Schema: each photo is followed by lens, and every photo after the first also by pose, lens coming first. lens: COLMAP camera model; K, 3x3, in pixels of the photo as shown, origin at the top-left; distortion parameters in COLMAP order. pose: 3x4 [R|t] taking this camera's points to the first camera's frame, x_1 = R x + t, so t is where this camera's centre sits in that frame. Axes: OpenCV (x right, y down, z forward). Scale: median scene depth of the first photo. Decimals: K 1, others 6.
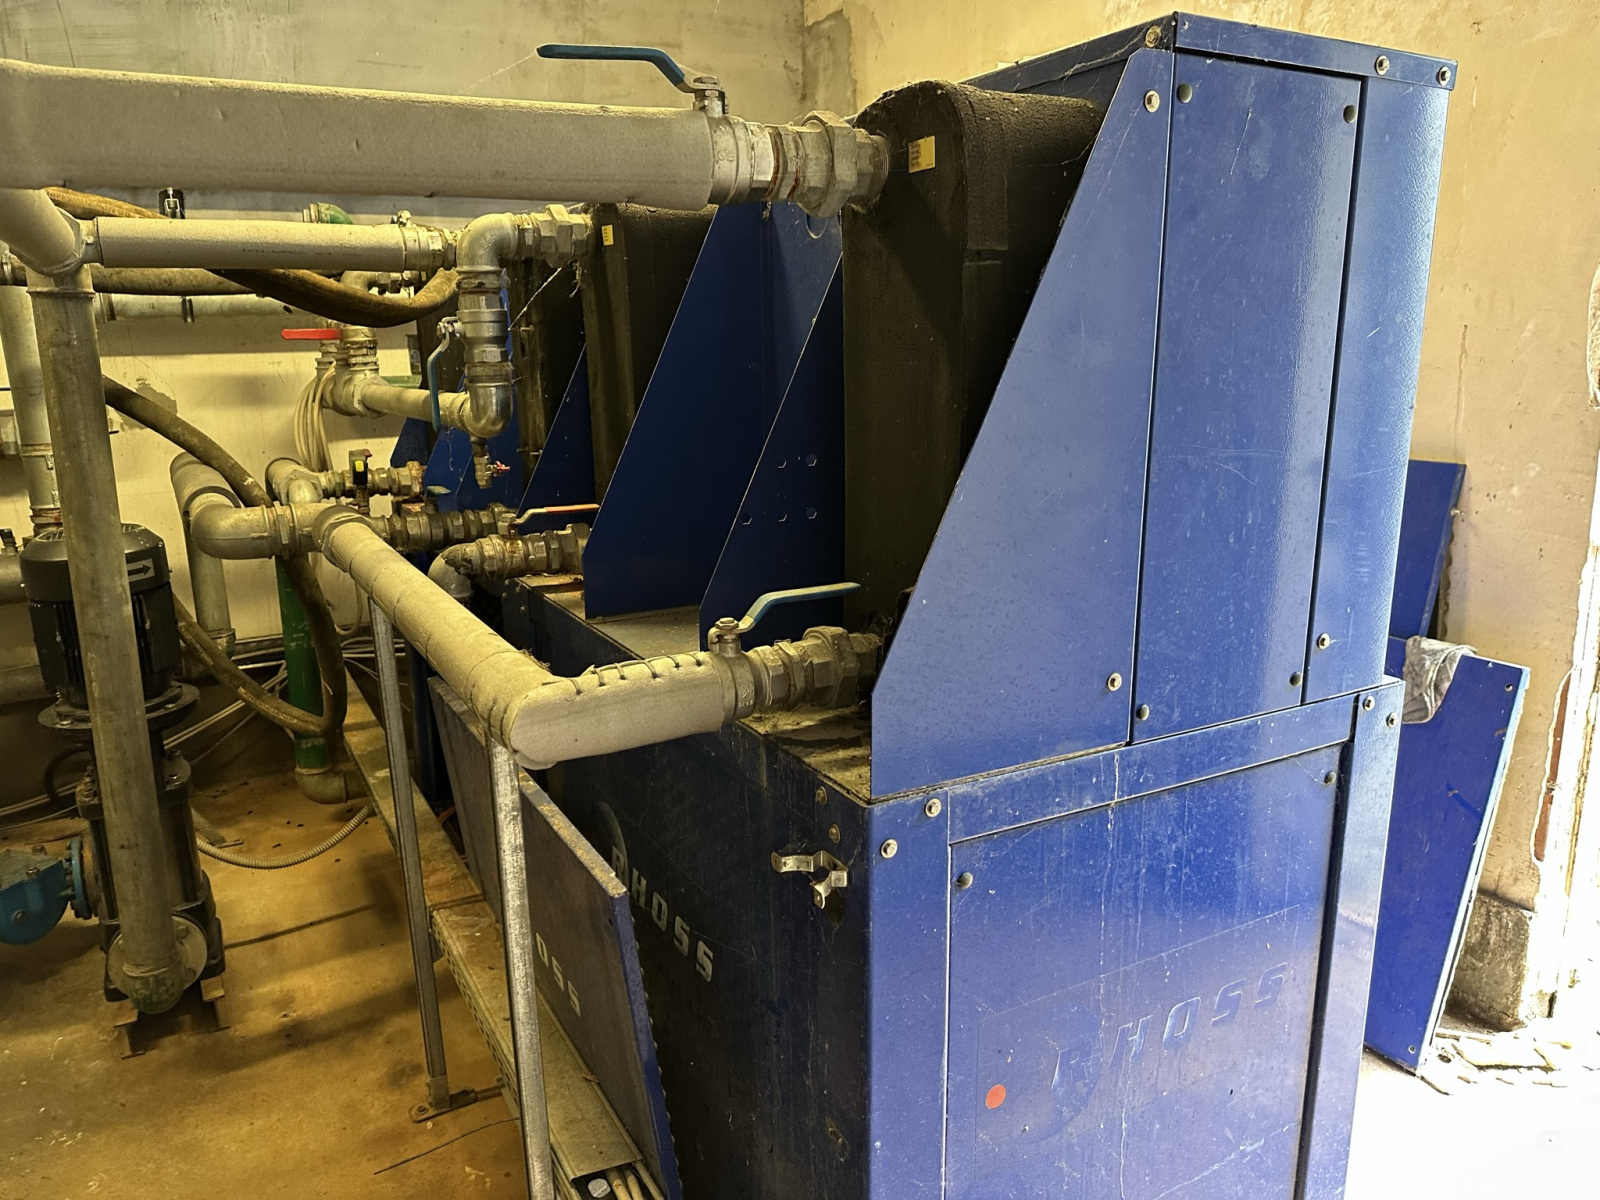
lens RADIAL K [[1125.3, 0, 784.7], [0, 1125.3, 610.3], [0, 0, 1]] dist [0.029201, -0.040898]
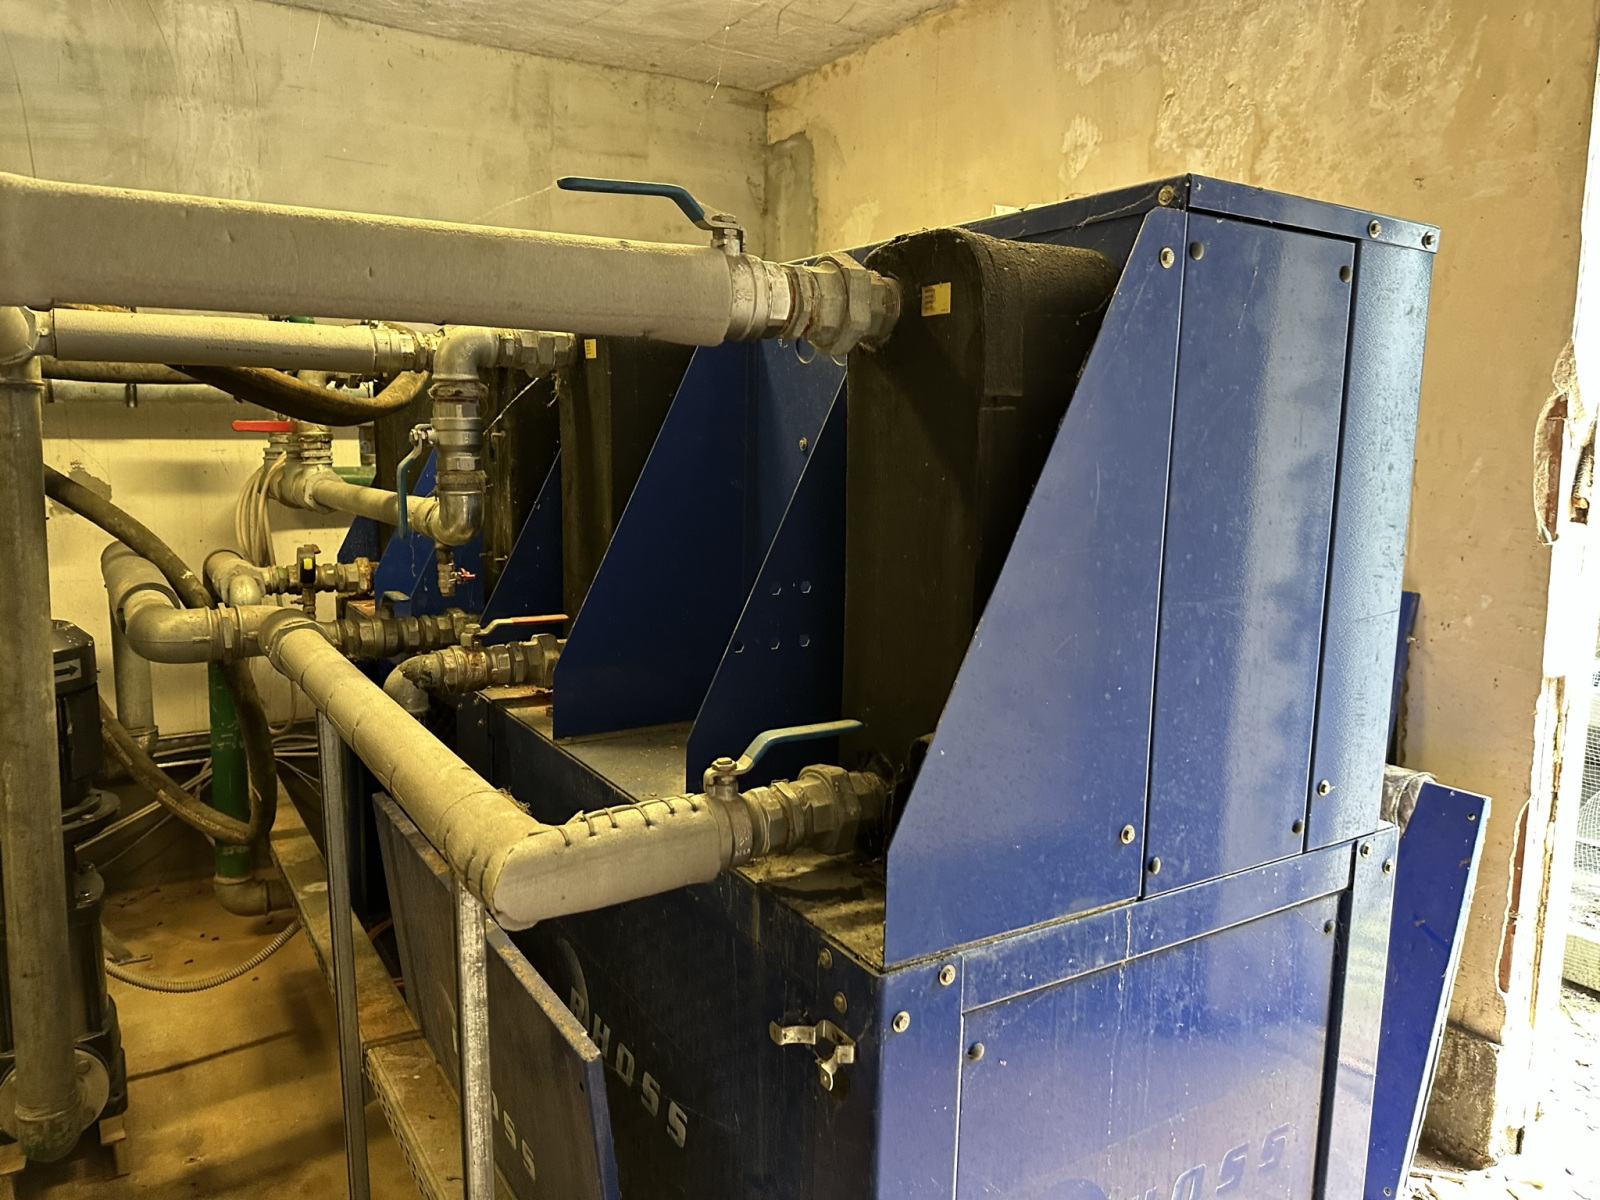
lens RADIAL K [[1129.0, 0, 792.1], [0, 1129.0, 593.9], [0, 0, 1]] dist [0.012730, -0.021172]
pose [[0.997642, 0.024455, 0.064135, -0.033758], [-0.018424, 0.995496, -0.092995, -0.025933], [-0.066121, 0.091595, 0.993599, 0.023396]]
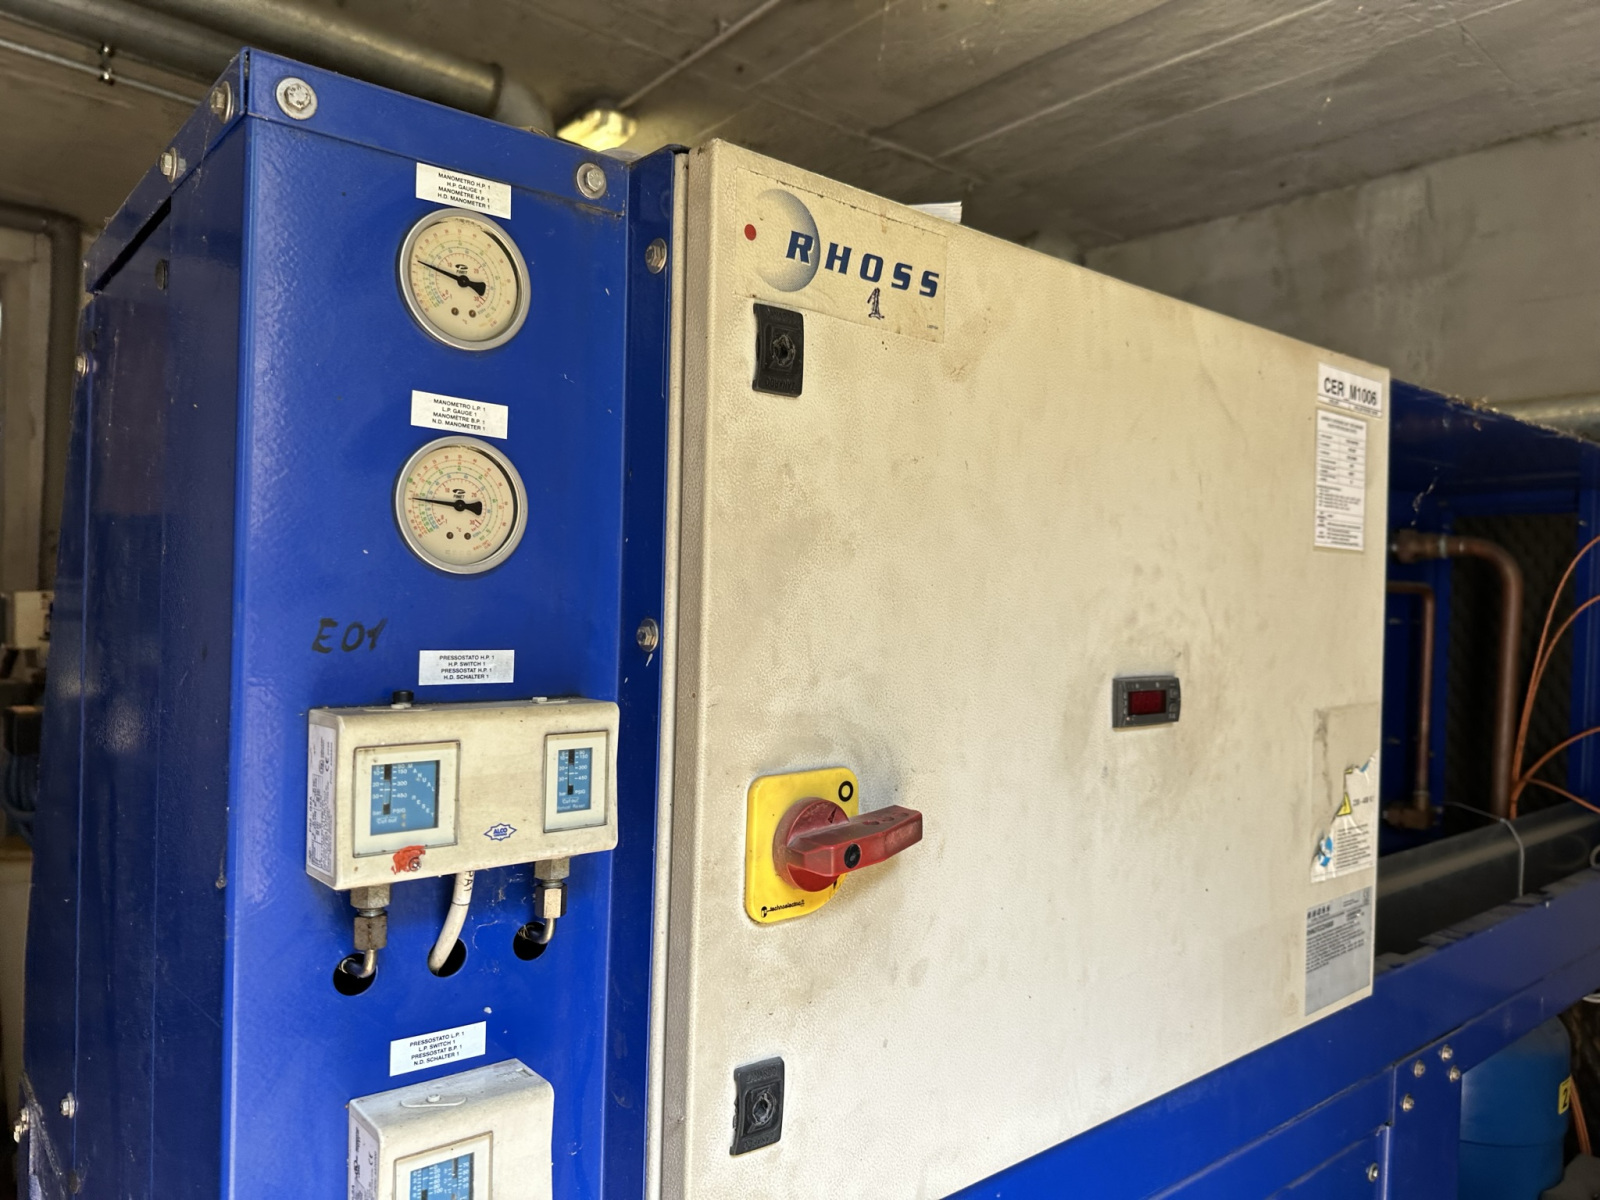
lens RADIAL K [[1137.8, 0, 787.0], [0, 1137.8, 605.1], [0, 0, 1]] dist [0.041634, -0.074029]
pose [[0.184050, 0.027105, -0.982543, 0.631437], [-0.257396, 0.966065, -0.021565, -0.198470], [0.948616, 0.256872, 0.184782, 0.687135]]
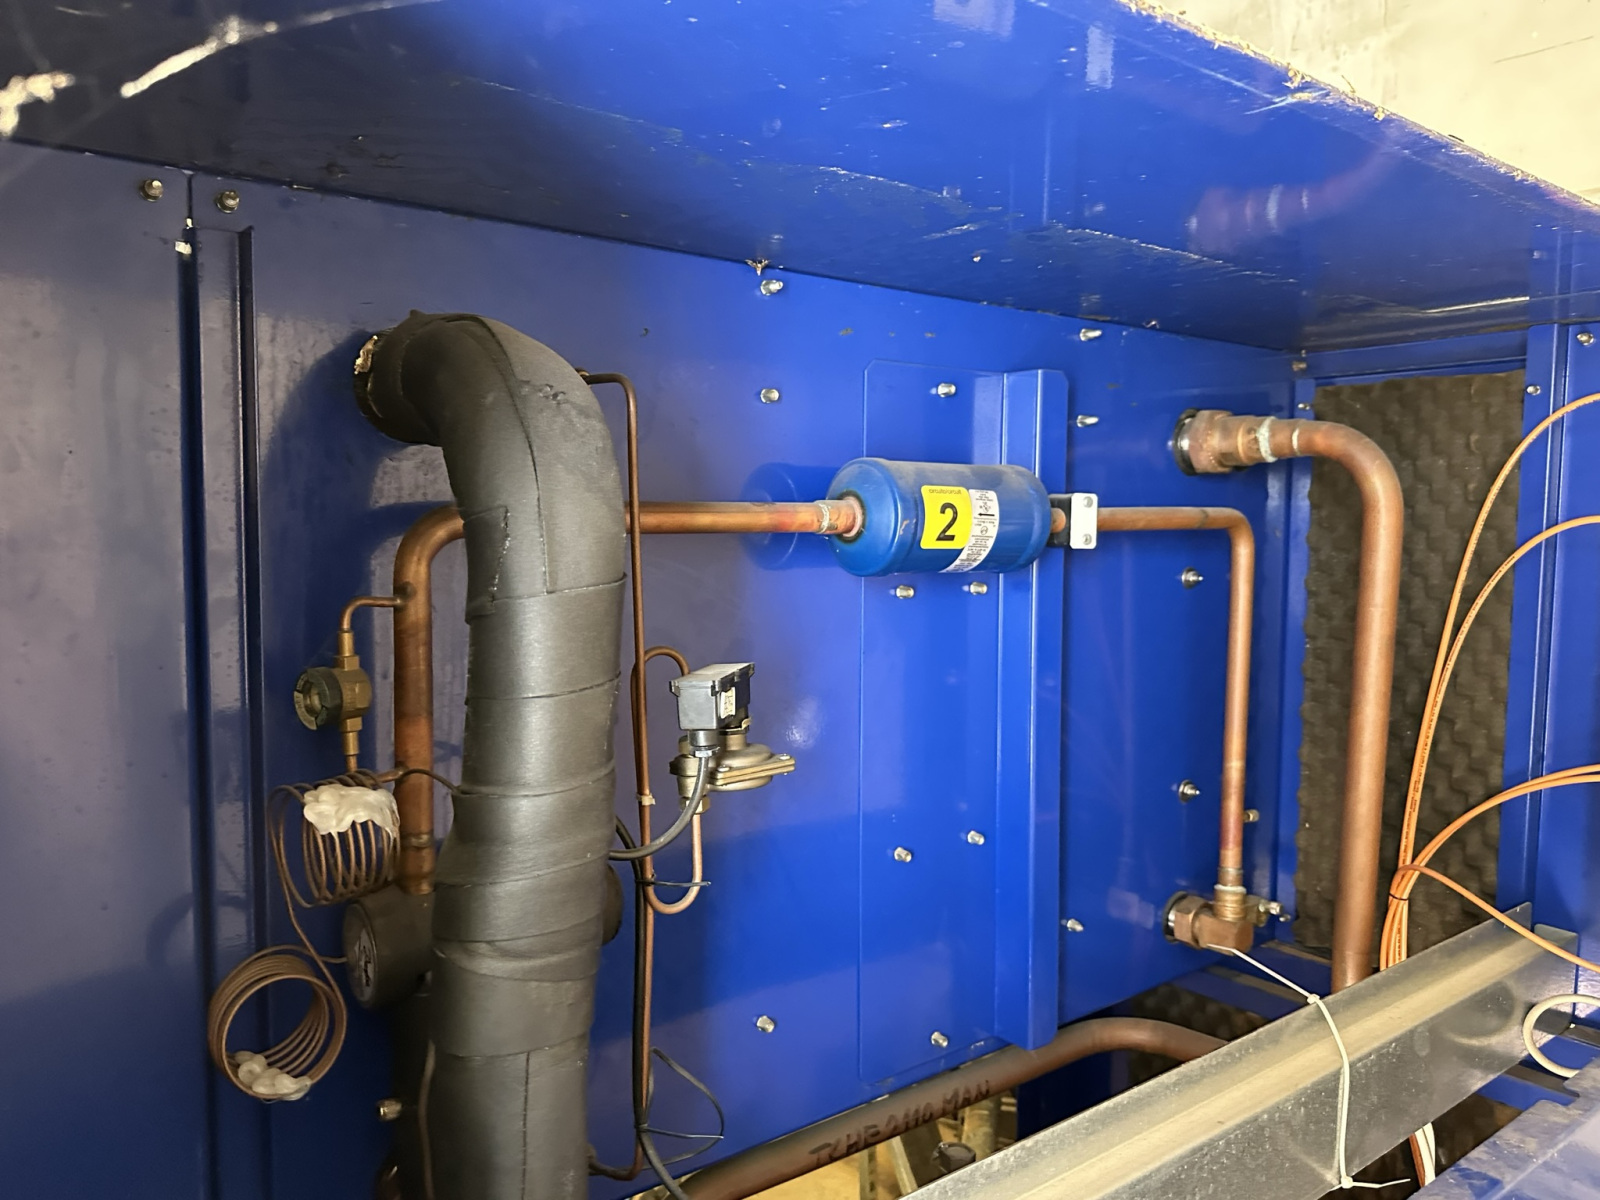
lens RADIAL K [[1179.8, 0, 800.0], [0, 1179.8, 600.0], [0, 0, 1]] dist [0.002128, 0.002211]
pose [[0.167038, 0.081935, -0.982540, 0.245716], [-0.243790, 0.969029, 0.039362, -0.319313], [0.955335, 0.232959, 0.181840, 1.135141]]
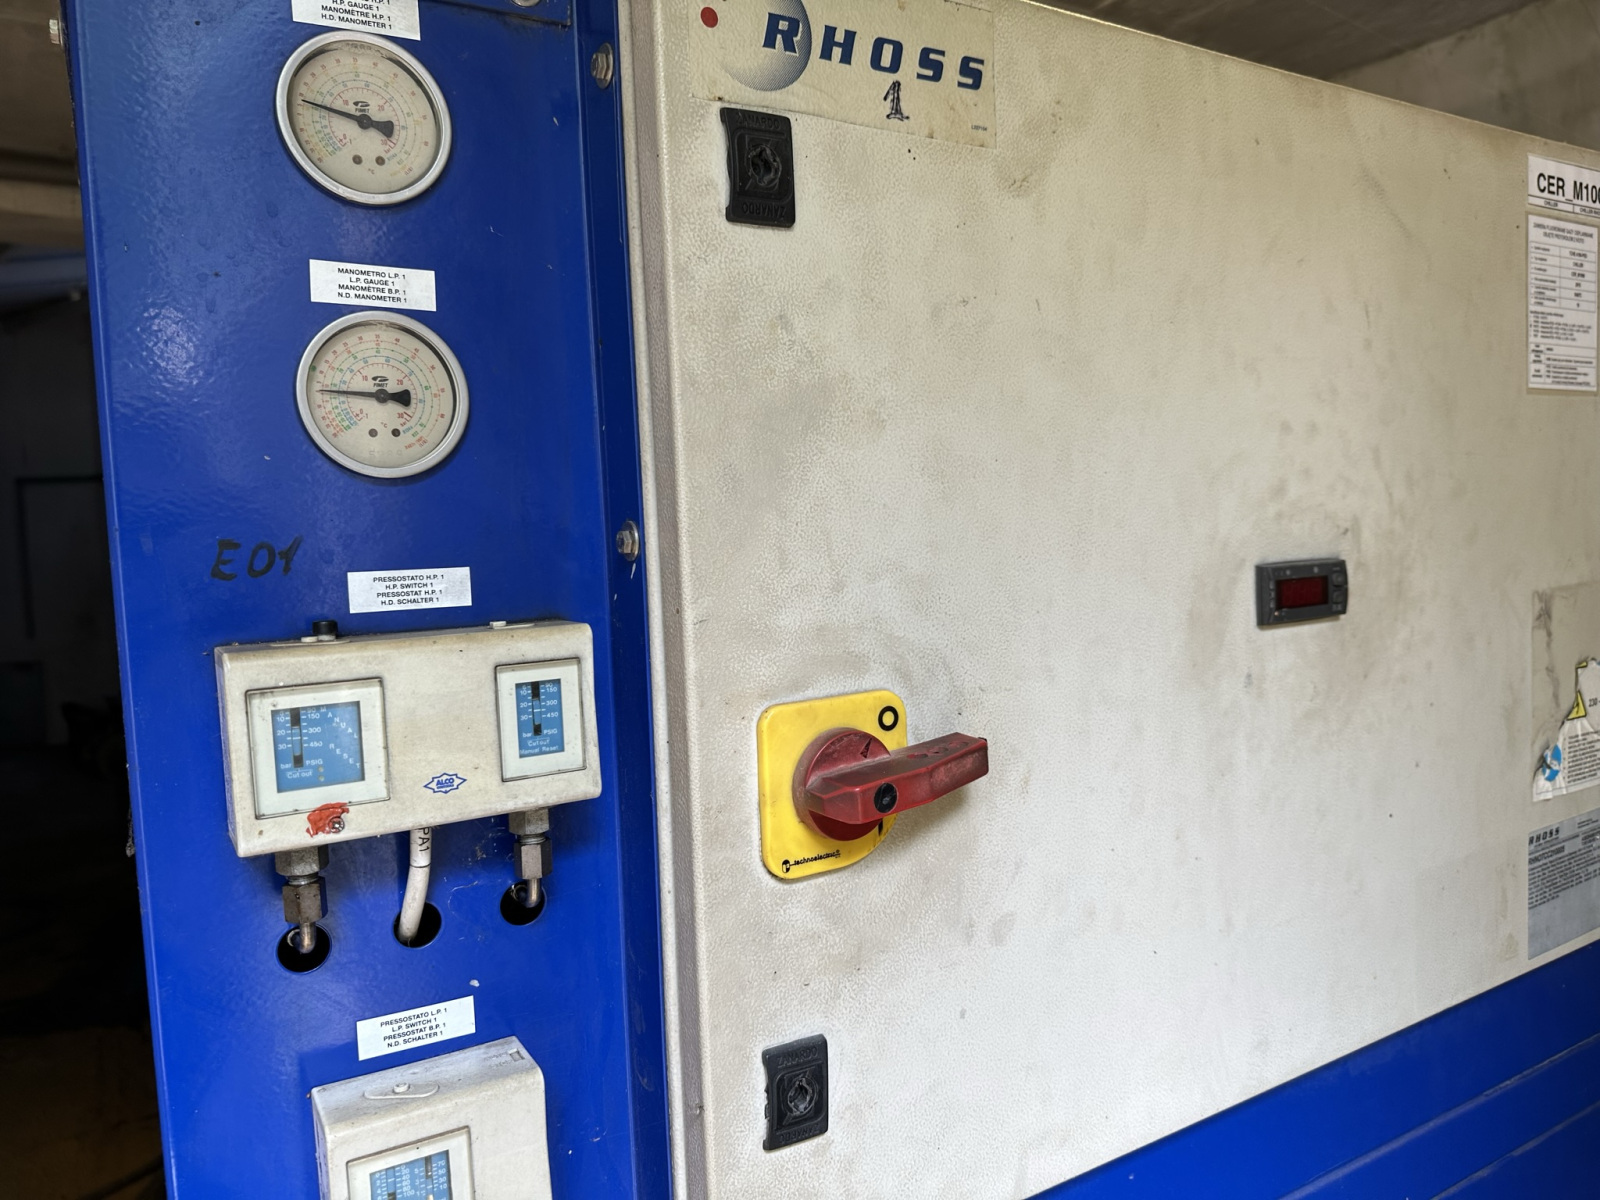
lens RADIAL K [[1149.8, 0, 808.2], [0, 1149.8, 605.7], [0, 0, 1]] dist [-0.004070, -0.011755]
pose [[0.031845, 0.090293, -0.995406, 0.580118], [-0.197341, 0.976874, 0.082299, -0.202167], [0.979818, 0.193814, 0.048927, 0.739384]]
